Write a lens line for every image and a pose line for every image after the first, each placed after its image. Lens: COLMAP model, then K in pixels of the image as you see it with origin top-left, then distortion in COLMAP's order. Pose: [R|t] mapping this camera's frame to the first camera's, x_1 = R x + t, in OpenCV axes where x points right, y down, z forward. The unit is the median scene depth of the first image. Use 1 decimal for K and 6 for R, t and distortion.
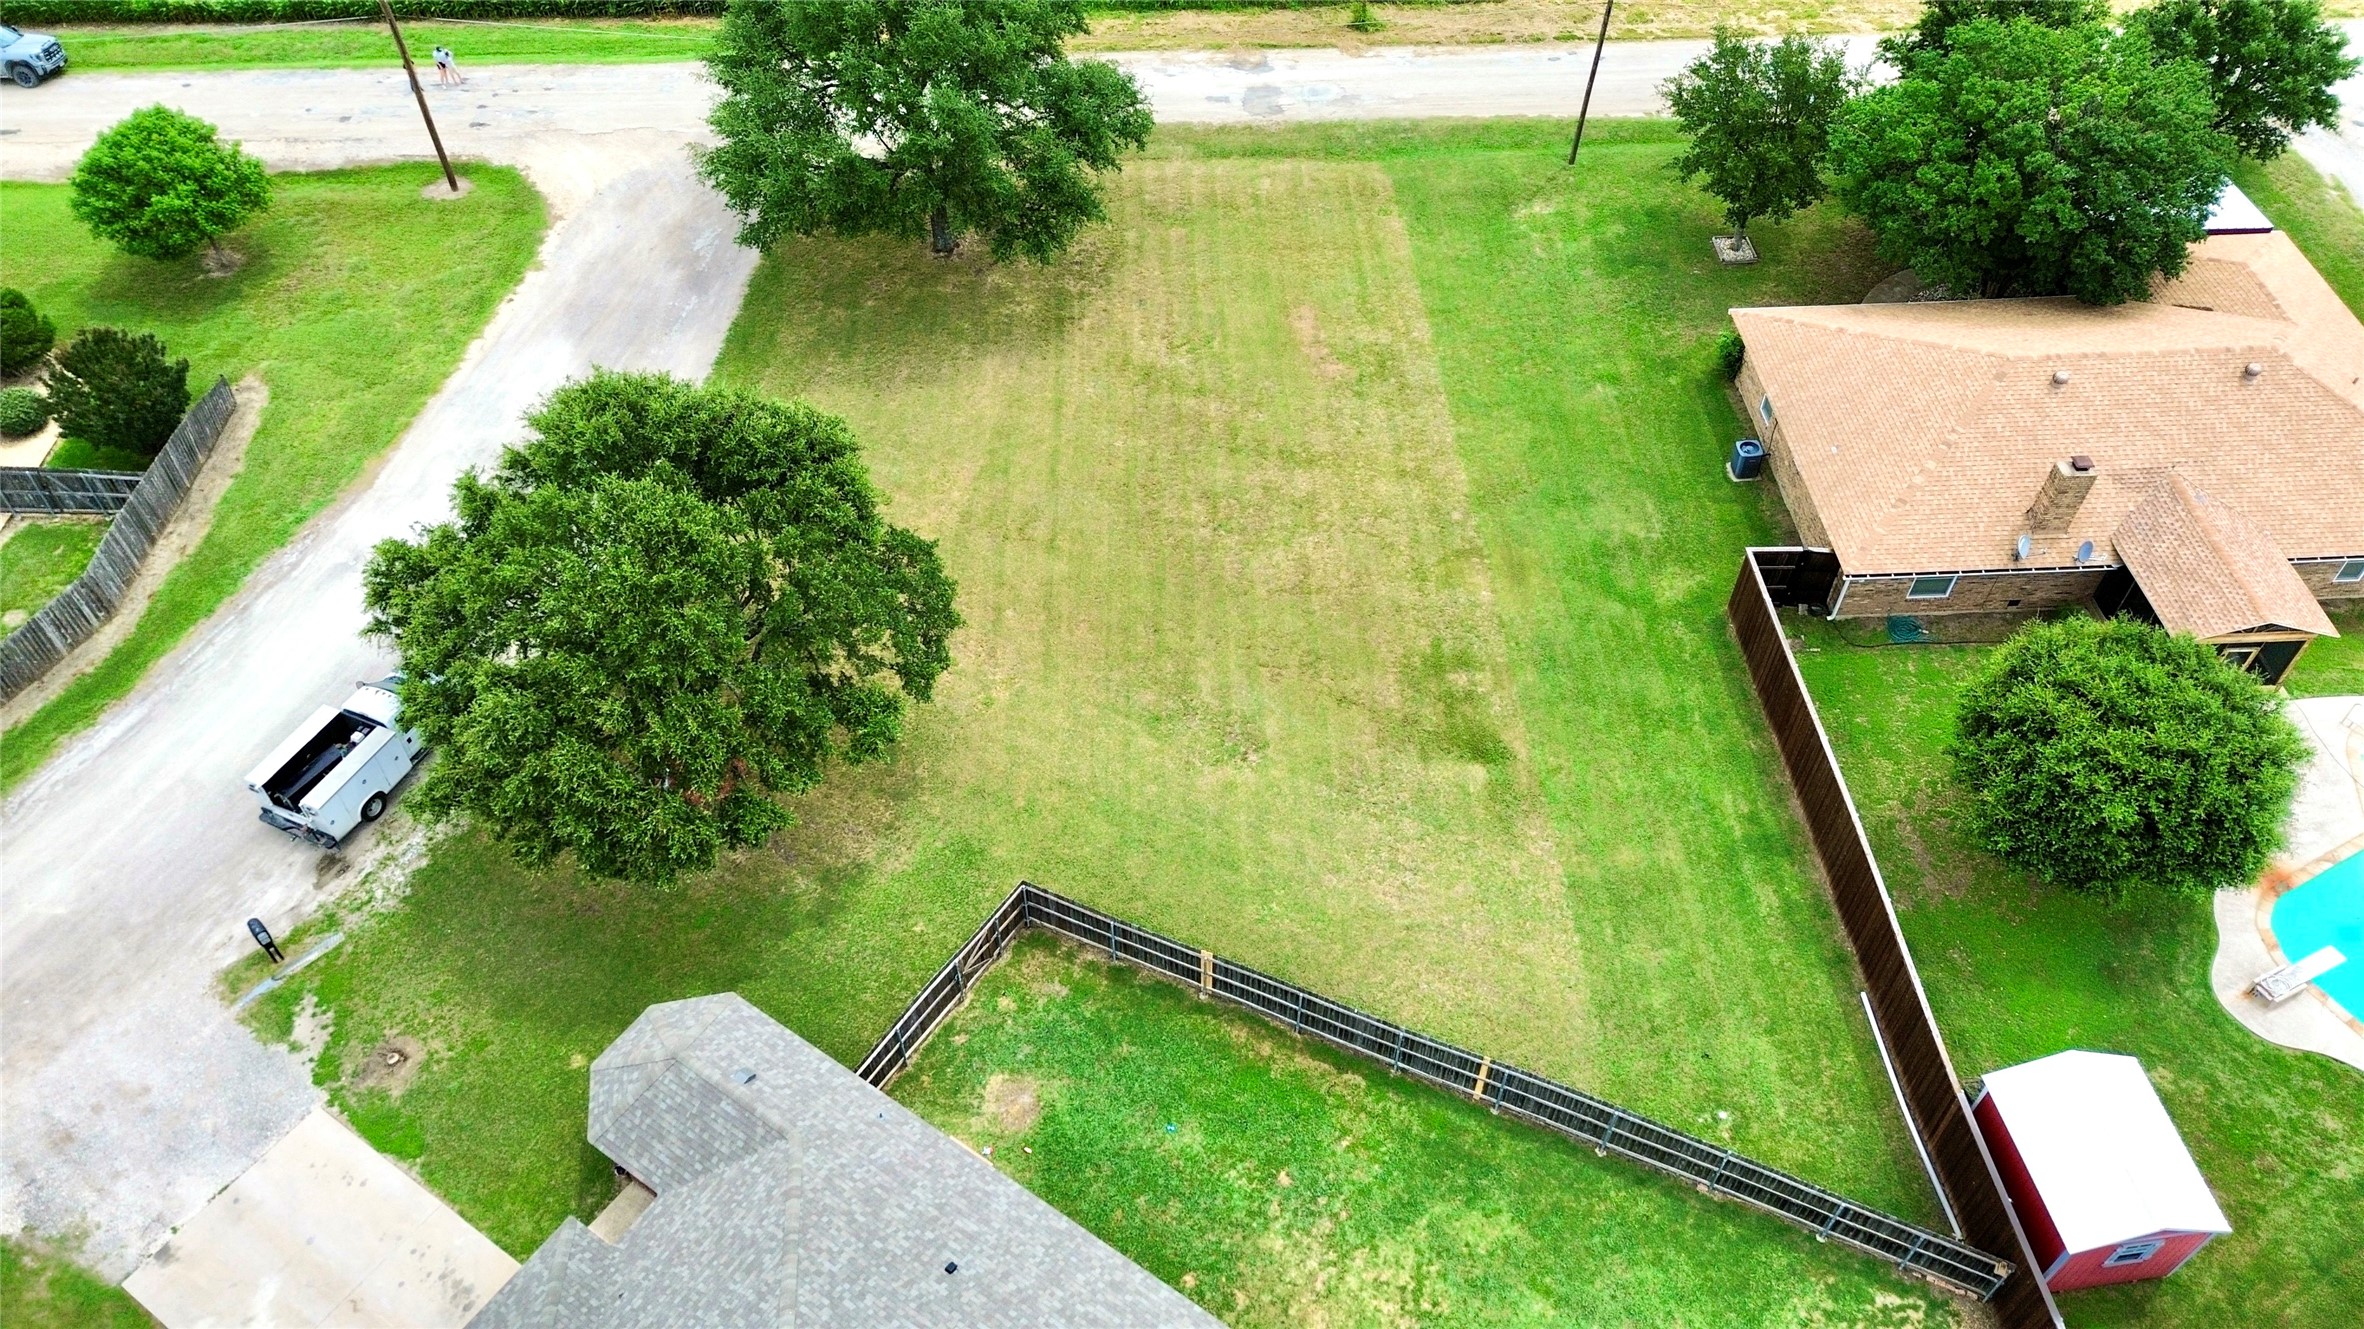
lens RADIAL K [[1679.5, 0, 1182.0], [0, 1679.5, 664.5], [0, 0, 1]] dist [-0.002703, -0.002327]
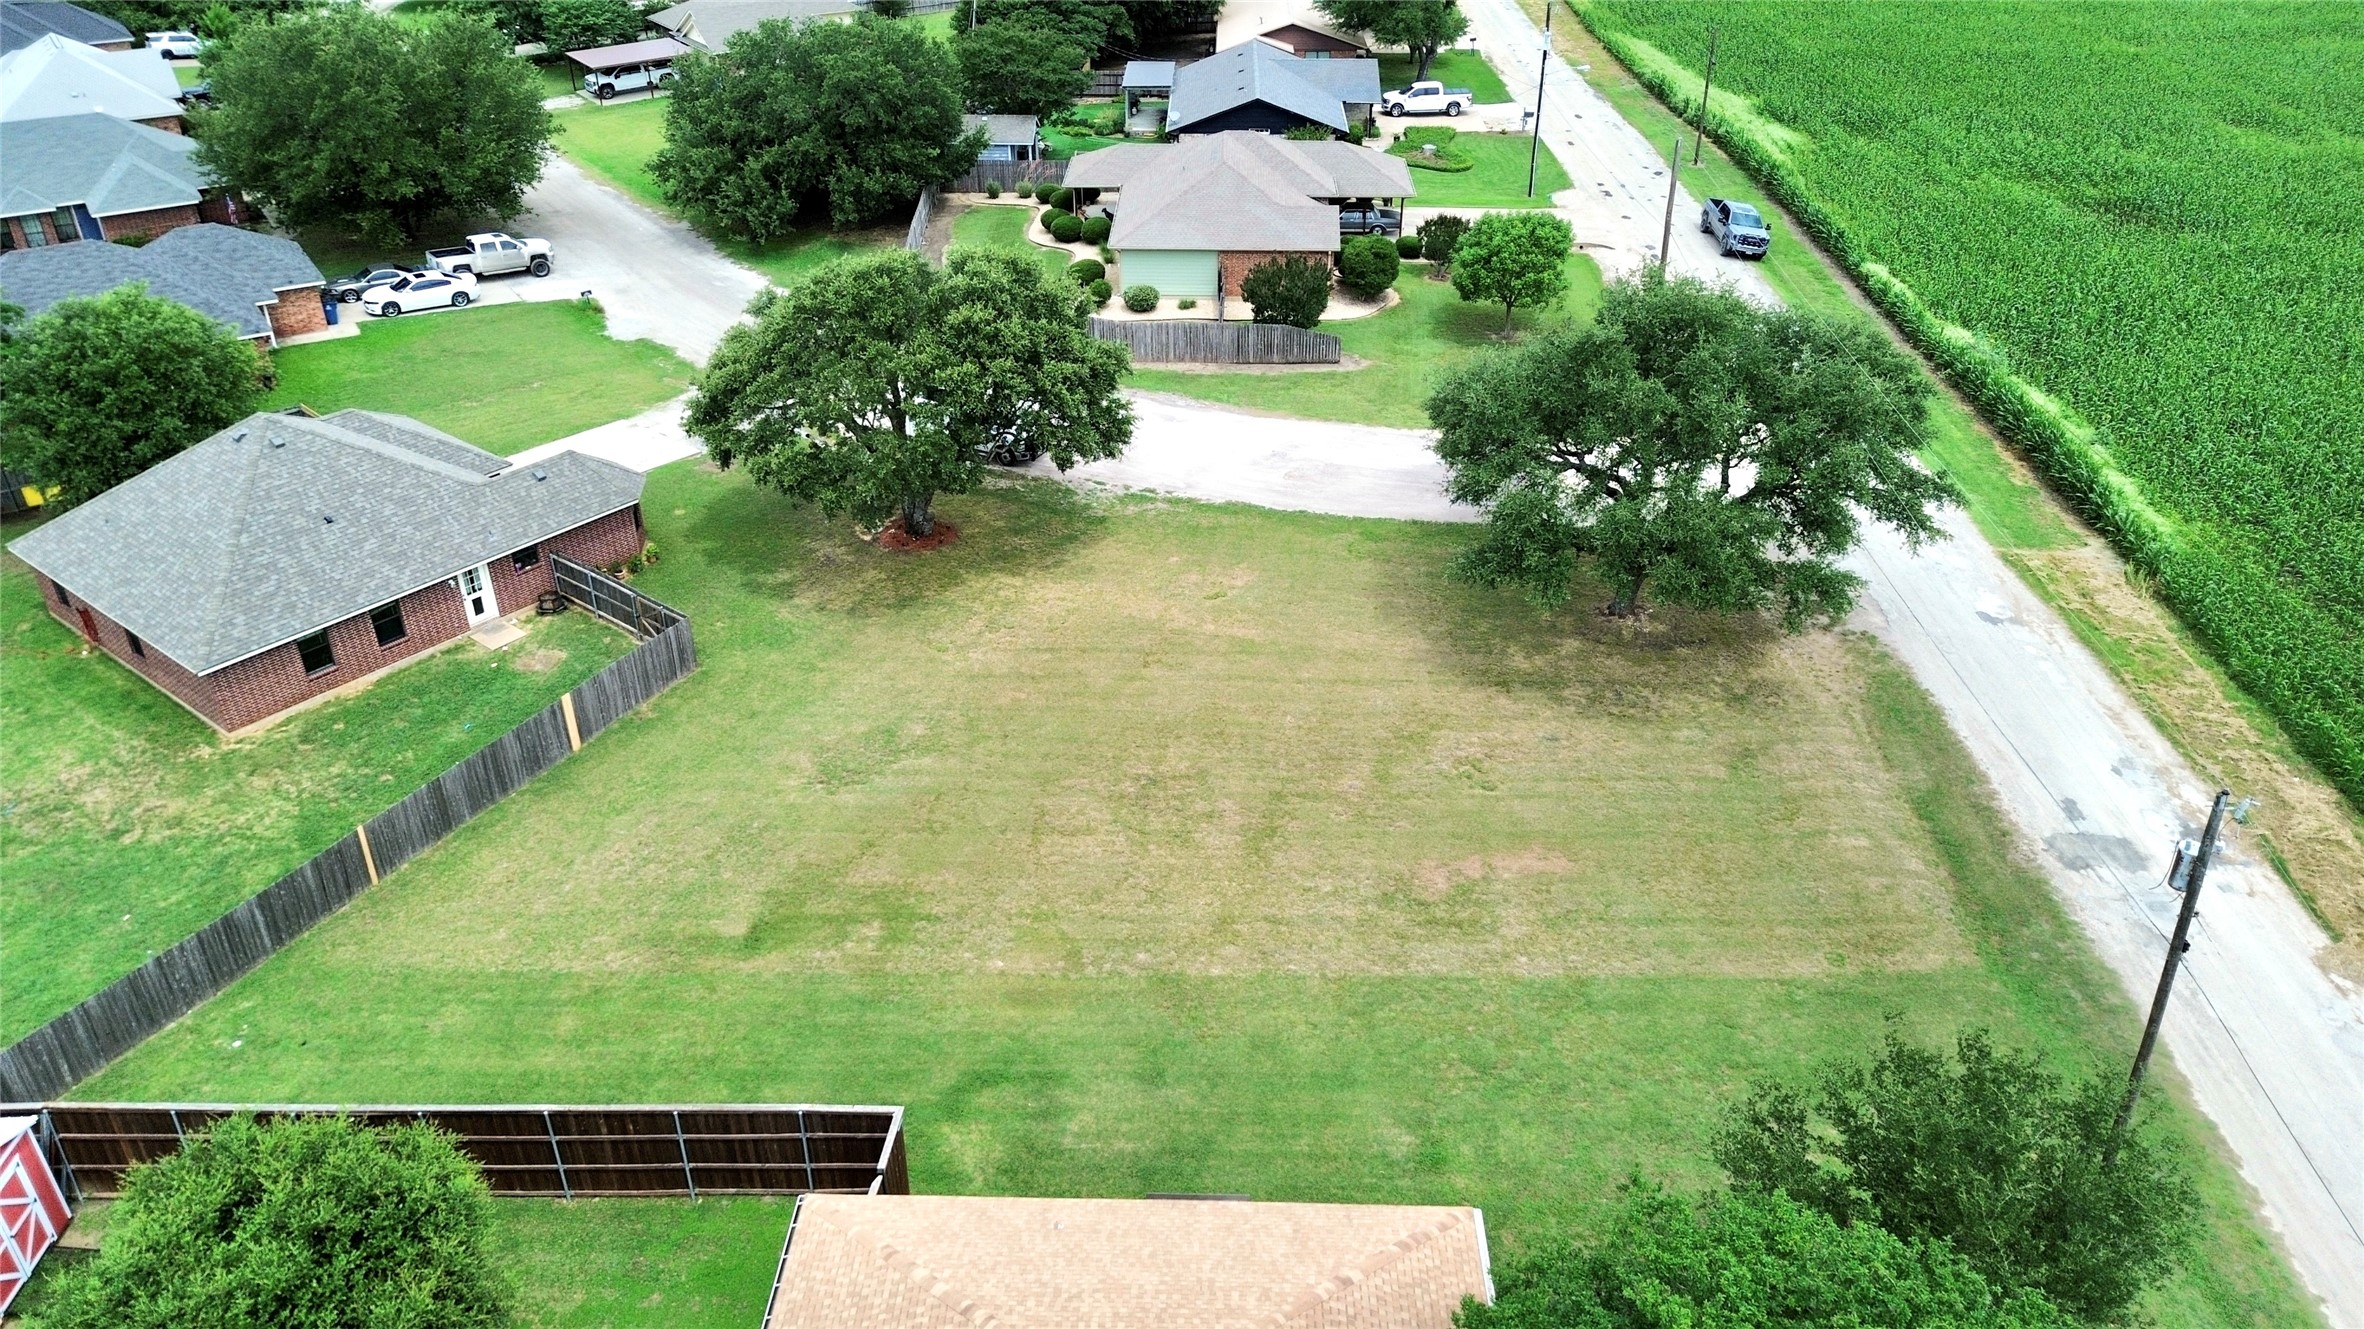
lens RADIAL K [[1679.5, 0, 1182.0], [0, 1679.5, 664.5], [0, 0, 1]] dist [-0.002703, -0.002327]
pose [[-0.072928, 0.510459, -0.856804, 0.759846], [-0.747660, 0.540589, 0.385705, -0.476034], [0.660066, 0.668727, 0.342225, 0.675106]]
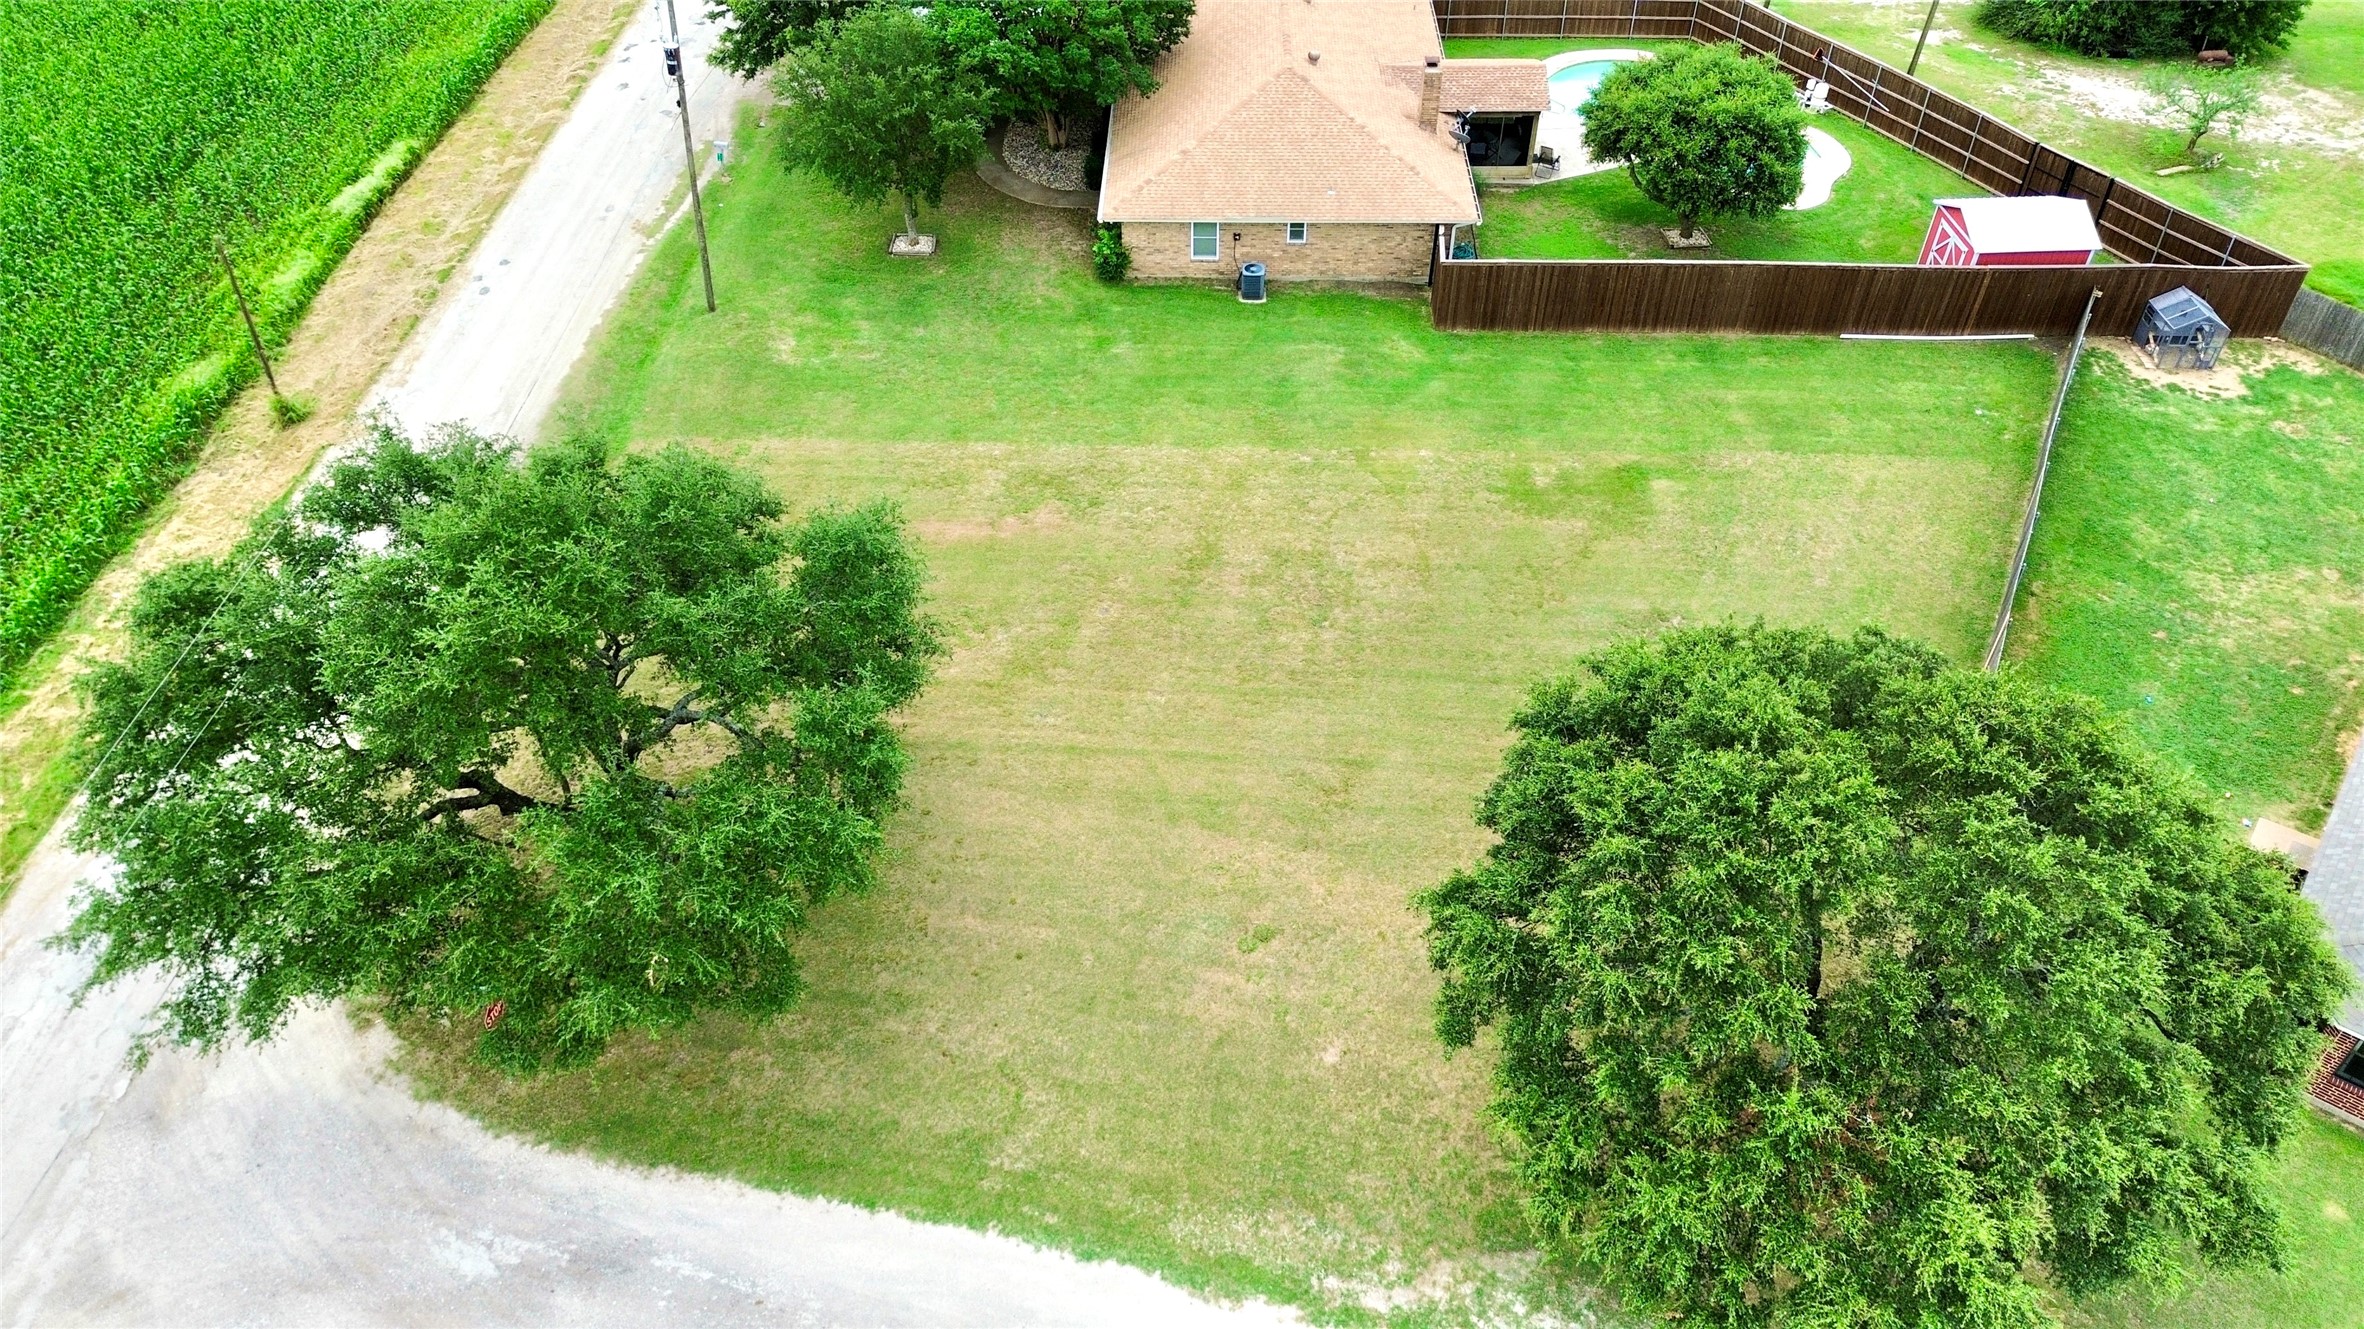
lens RADIAL K [[1679.5, 0, 1182.0], [0, 1679.5, 664.5], [0, 0, 1]] dist [-0.002703, -0.002327]
pose [[0.069894, -0.651420, 0.755491, -0.624788], [0.752444, 0.531655, 0.388806, -0.447352], [-0.654937, 0.541289, 0.527317, 0.629653]]
